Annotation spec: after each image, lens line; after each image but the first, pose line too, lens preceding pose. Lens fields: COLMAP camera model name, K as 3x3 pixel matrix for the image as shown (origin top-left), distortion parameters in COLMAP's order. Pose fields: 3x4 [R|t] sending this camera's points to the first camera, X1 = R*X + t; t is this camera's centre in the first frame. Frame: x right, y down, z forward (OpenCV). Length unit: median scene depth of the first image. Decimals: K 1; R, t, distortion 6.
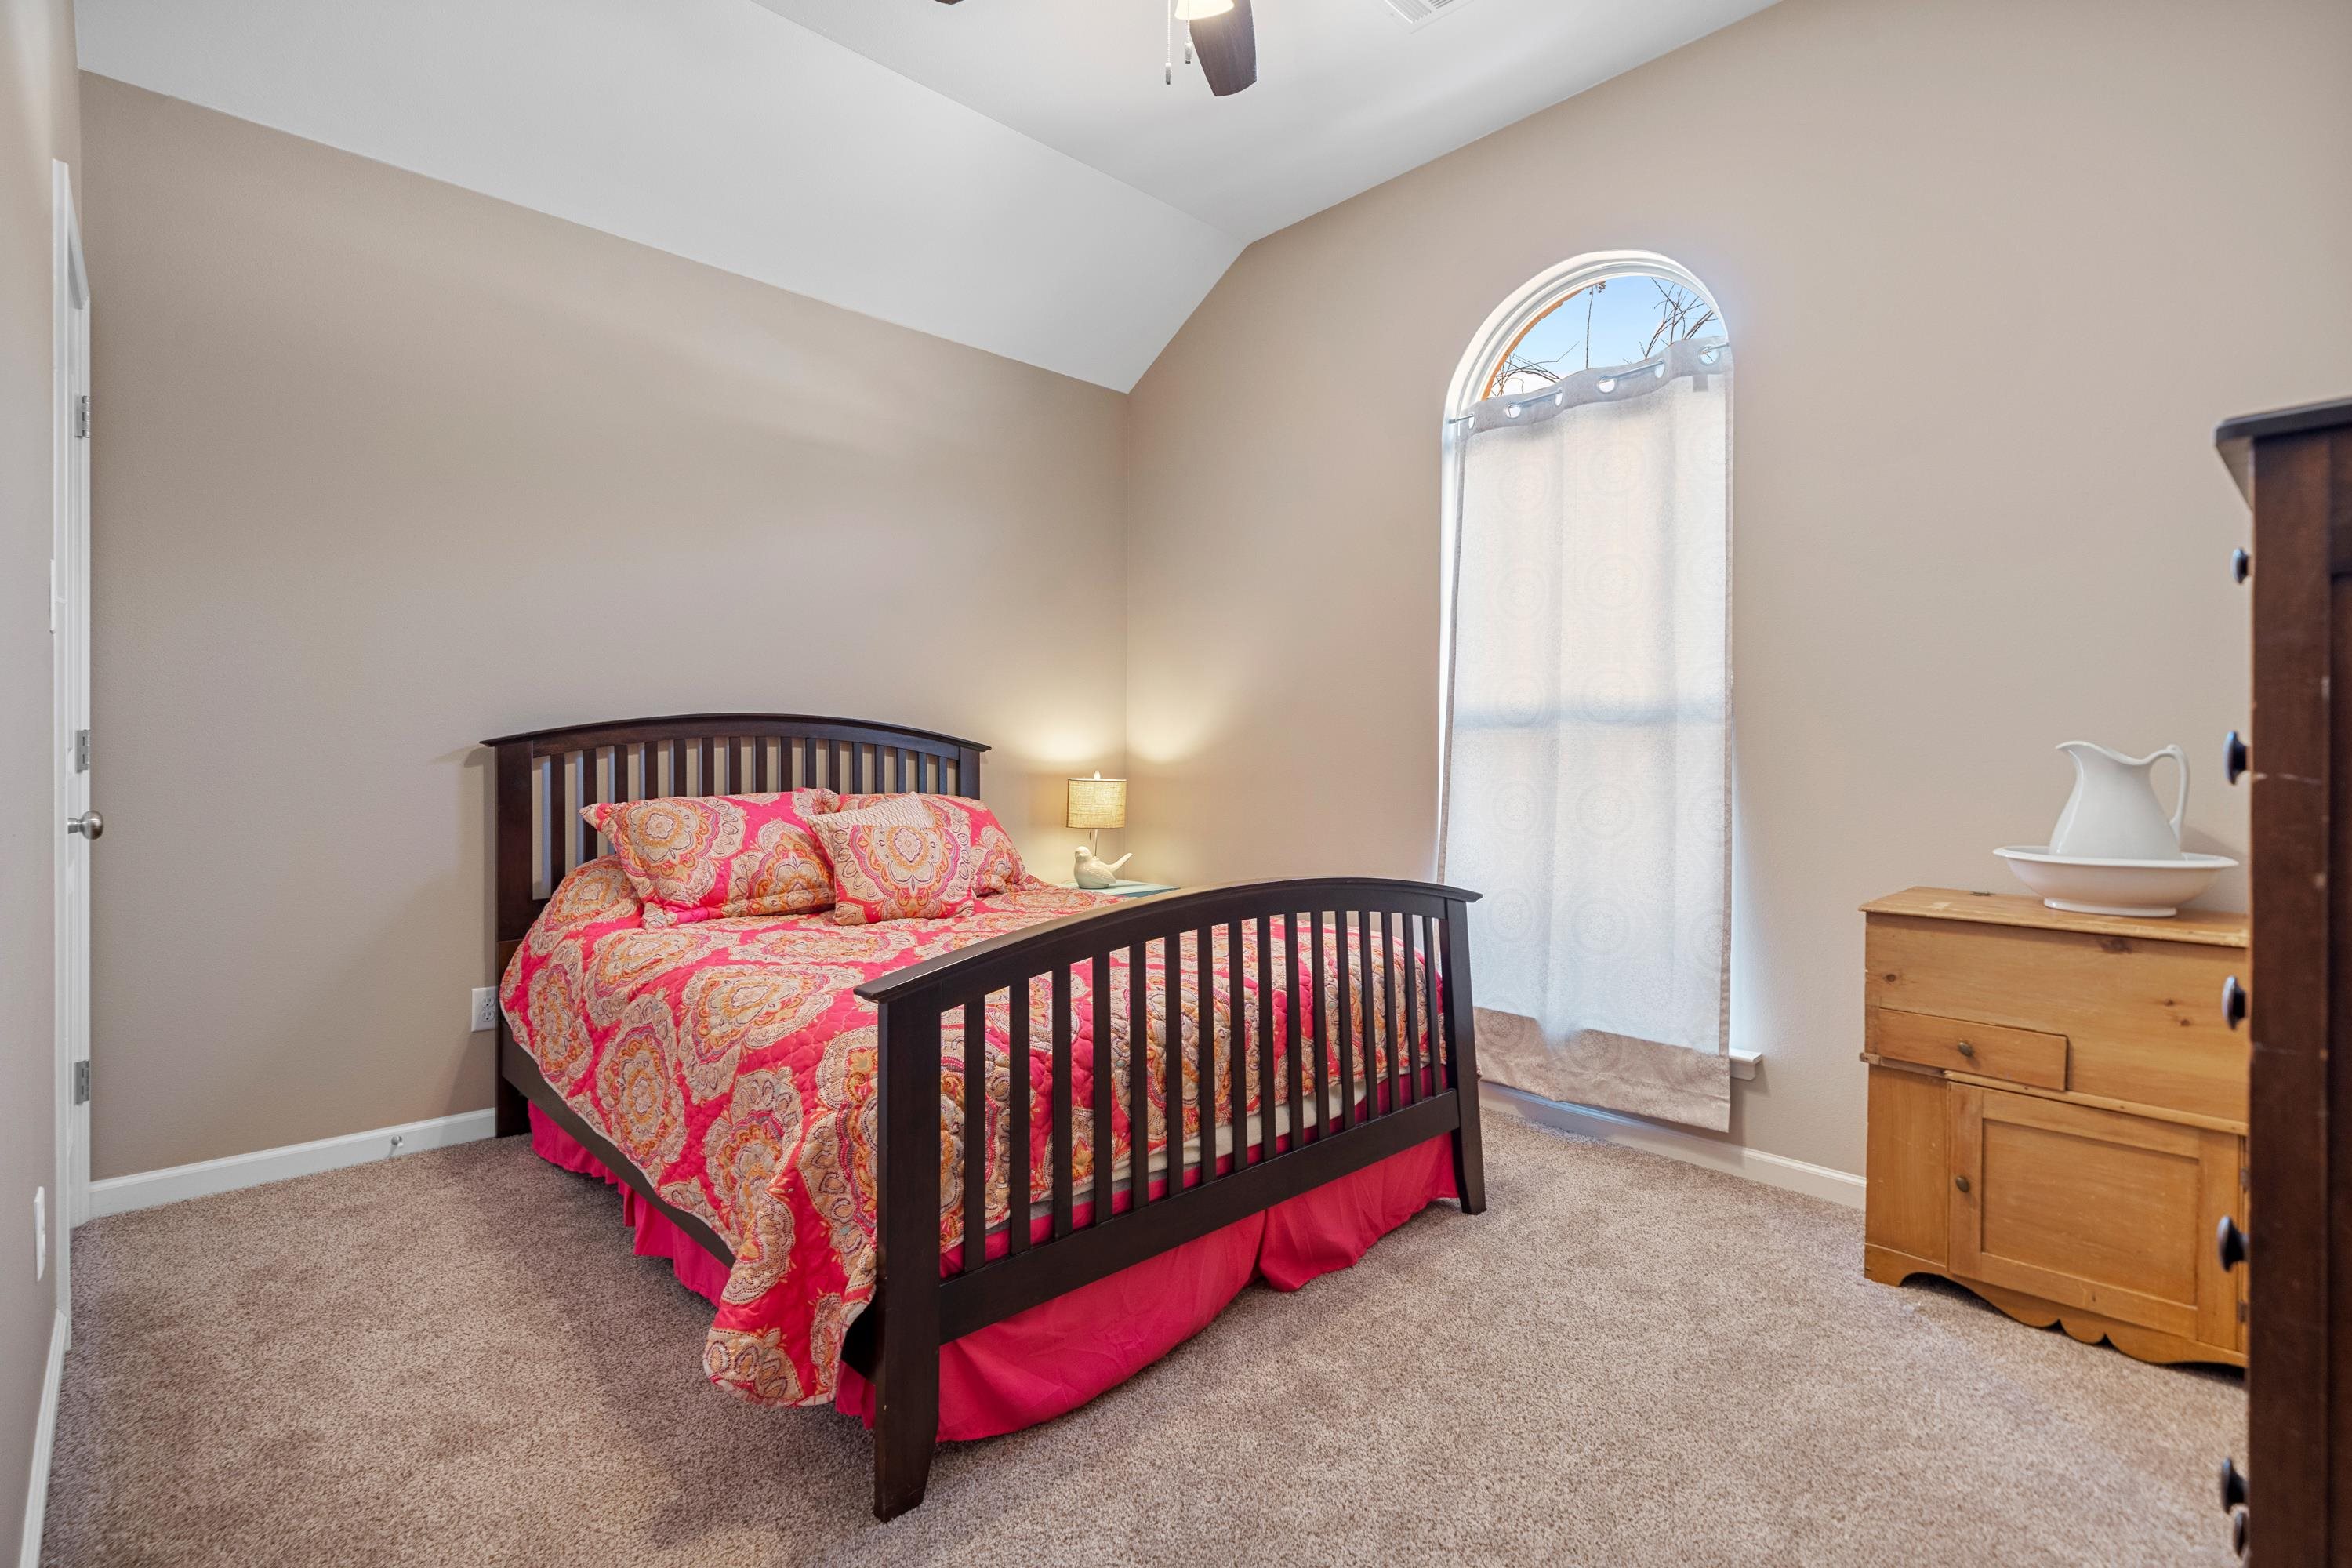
lens RADIAL K [[1044.9, 0, 1173.2], [0, 1044.9, 770.9], [0, 0, 1]] dist [-0.000288, 0.000026]
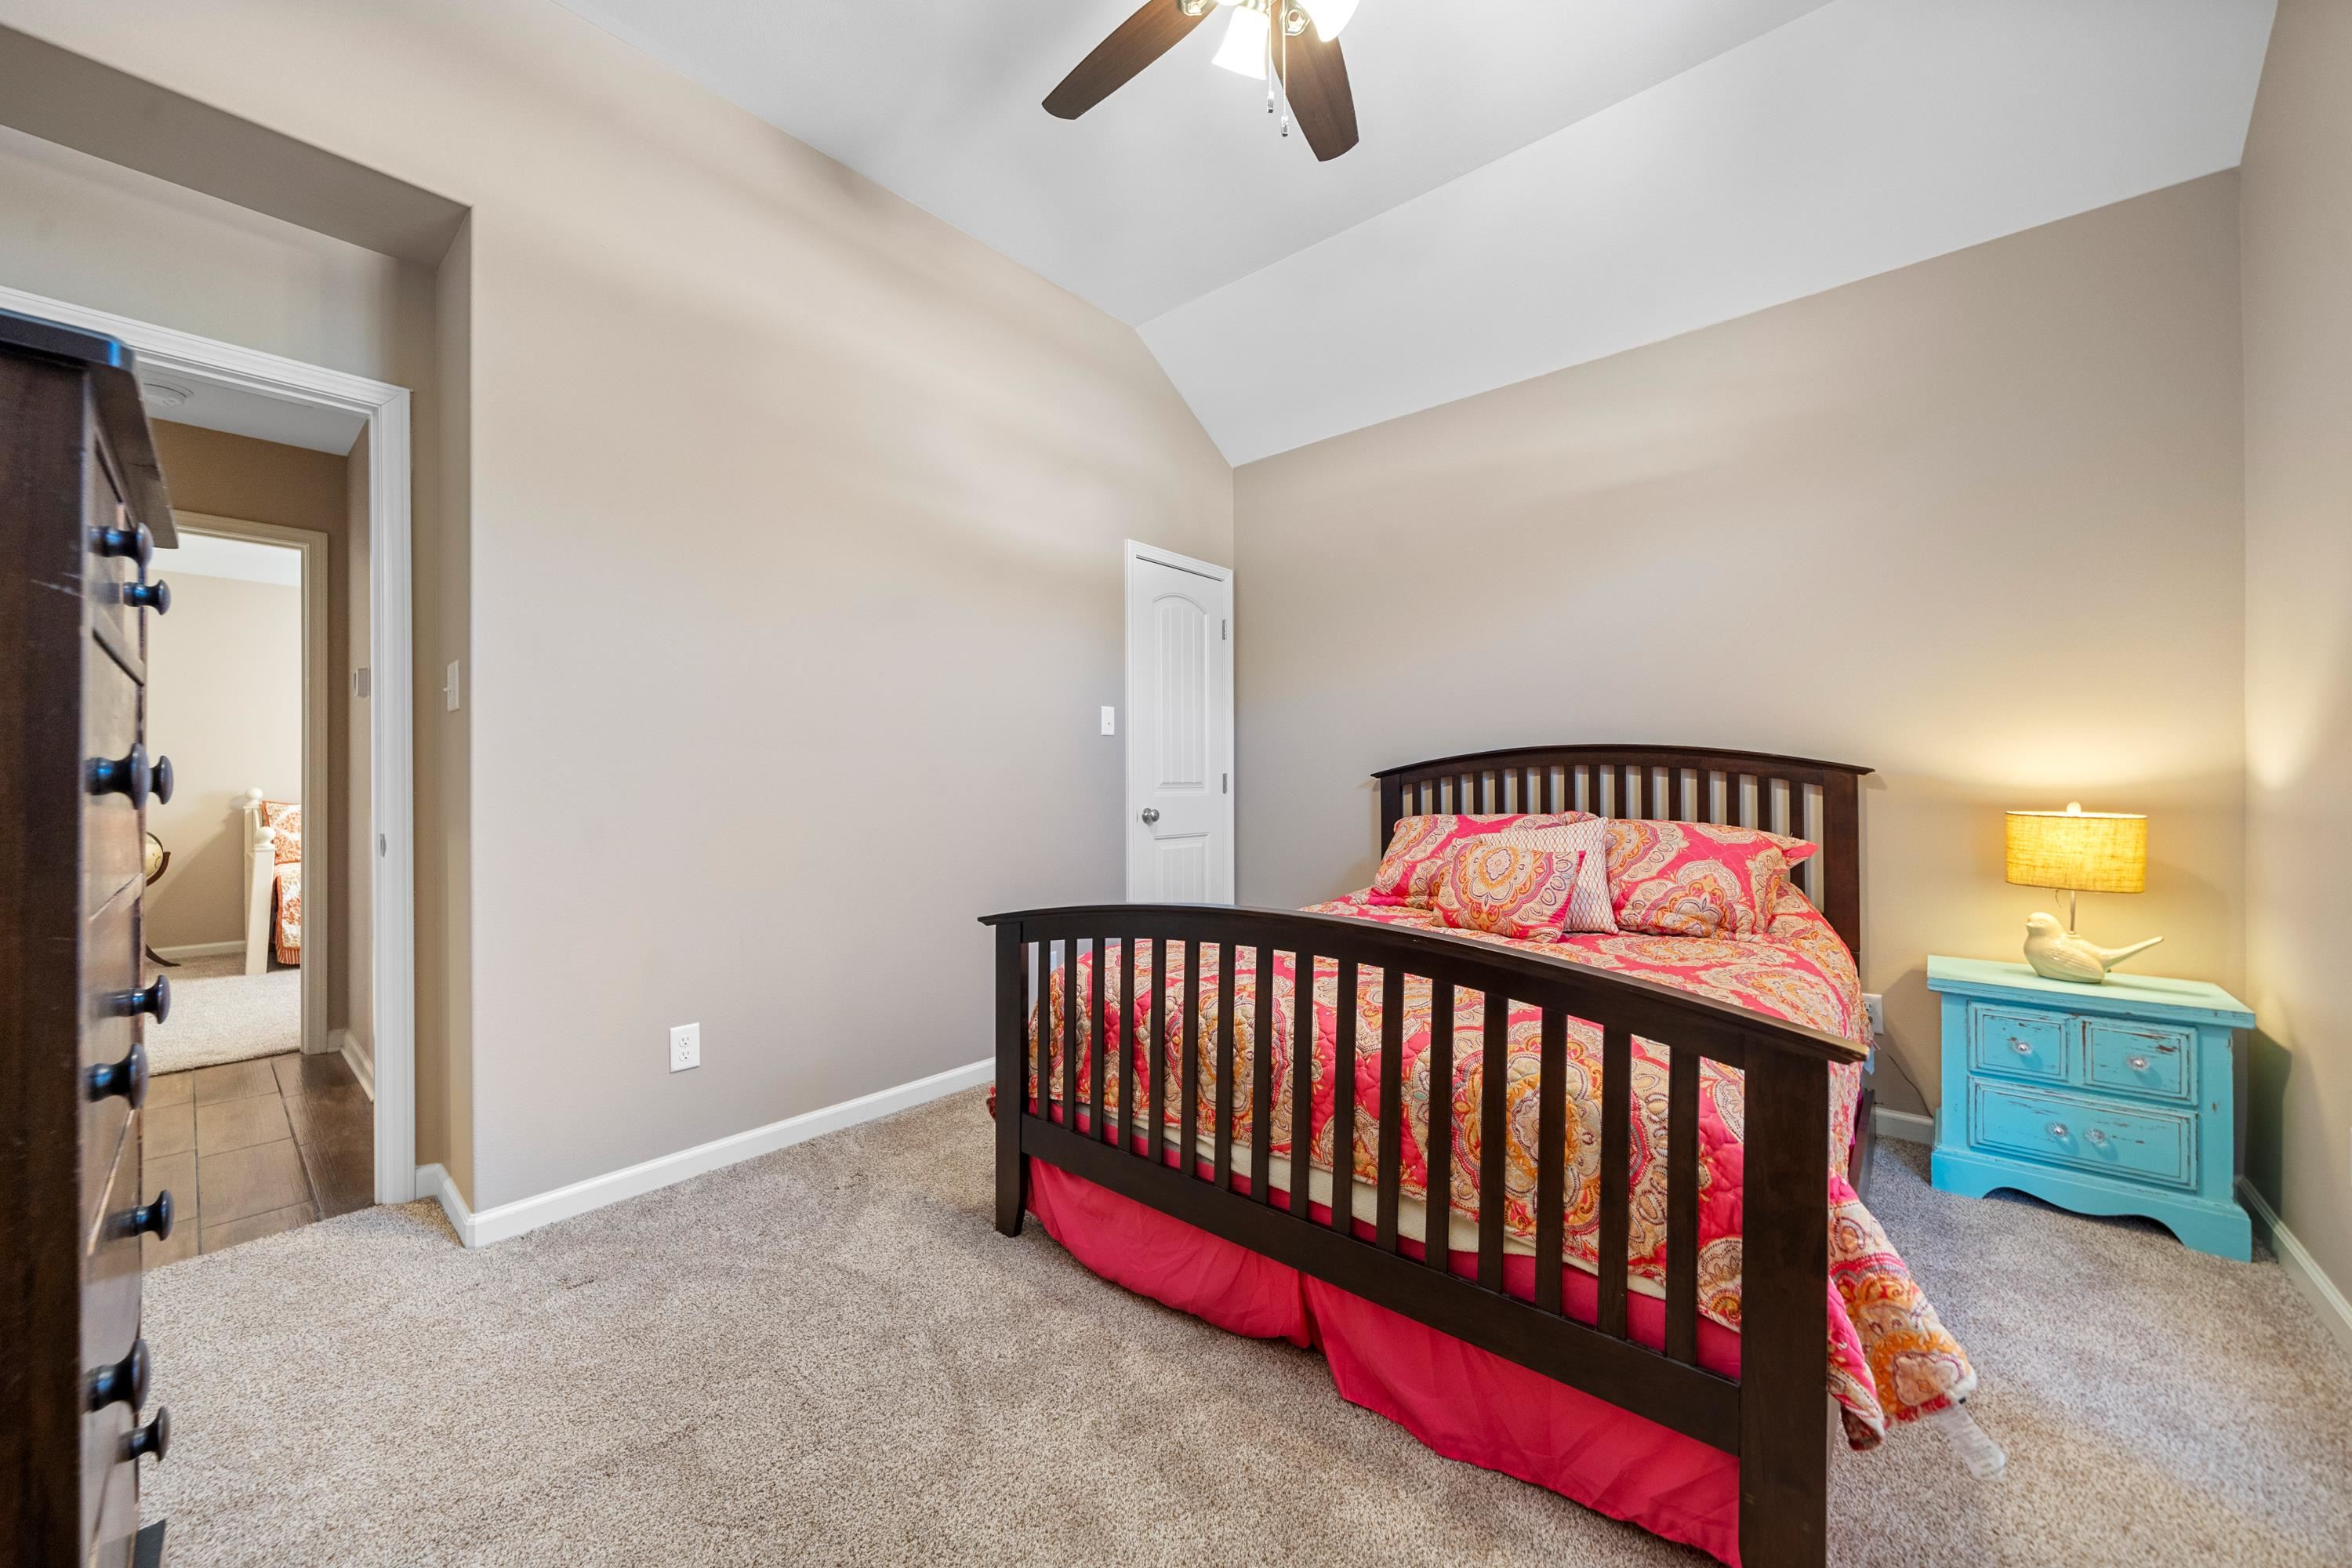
lens RADIAL K [[871.8, 0, 1176.0], [0, 871.8, 784.0], [0, 0, 1]] dist [-0.003458, -0.000160]
pose [[0.123244, -0.006332, -0.992356, 0.614241], [-0.009601, 0.999925, -0.007572, -0.001778], [0.992330, 0.010461, 0.123174, 0.579285]]
